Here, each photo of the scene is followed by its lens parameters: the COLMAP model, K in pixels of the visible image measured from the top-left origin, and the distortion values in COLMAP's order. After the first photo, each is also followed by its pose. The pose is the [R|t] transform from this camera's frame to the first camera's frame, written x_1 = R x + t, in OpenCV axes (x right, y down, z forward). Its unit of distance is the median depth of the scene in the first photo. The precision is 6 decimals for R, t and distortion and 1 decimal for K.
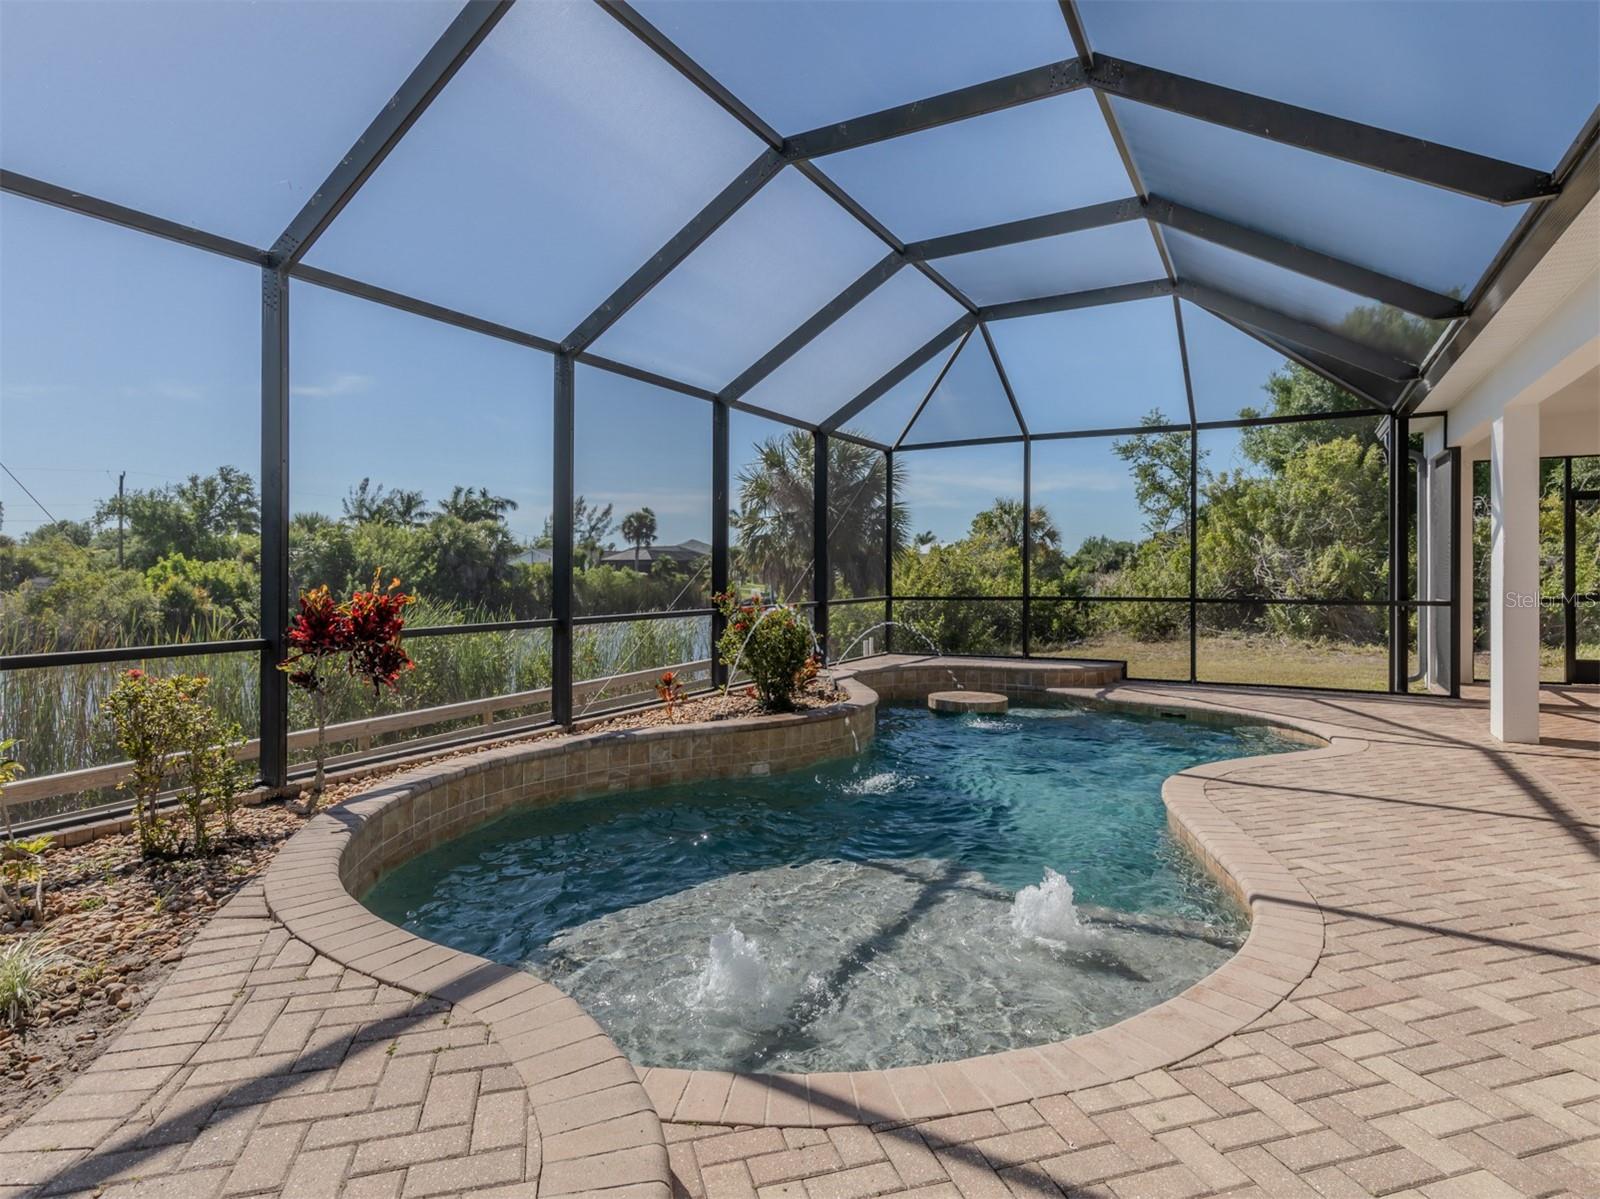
lens RADIAL K [[833.9, 0, 800.0], [0, 833.9, 599.5], [0, 0, 1]] dist [0.005054, 0.000121]
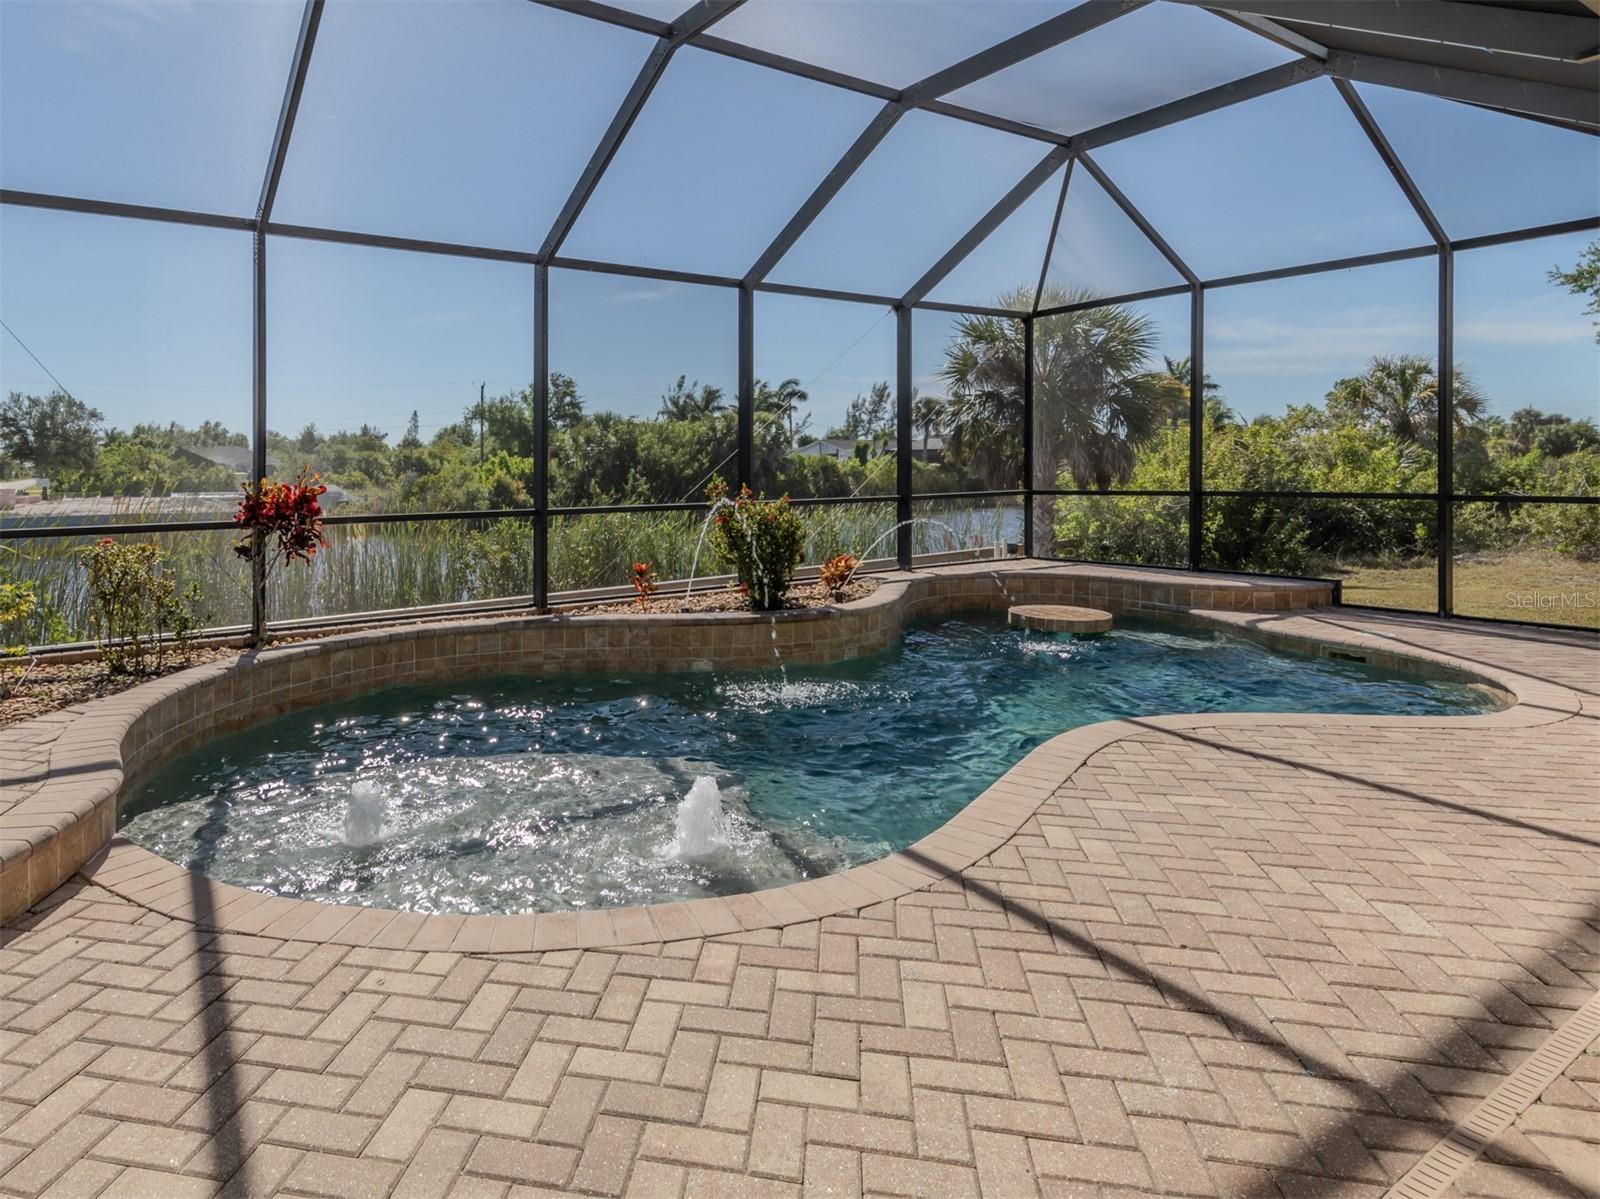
lens RADIAL K [[944.2, 0, 796.2], [0, 944.2, 499.9], [0, 0, 1]] dist [0.005343, 0.001007]
pose [[0.882133, 0.009023, -0.470914, 0.267043], [-0.005715, 0.999948, 0.008453, -0.000562], [0.470966, -0.004766, 0.882138, 0.035928]]
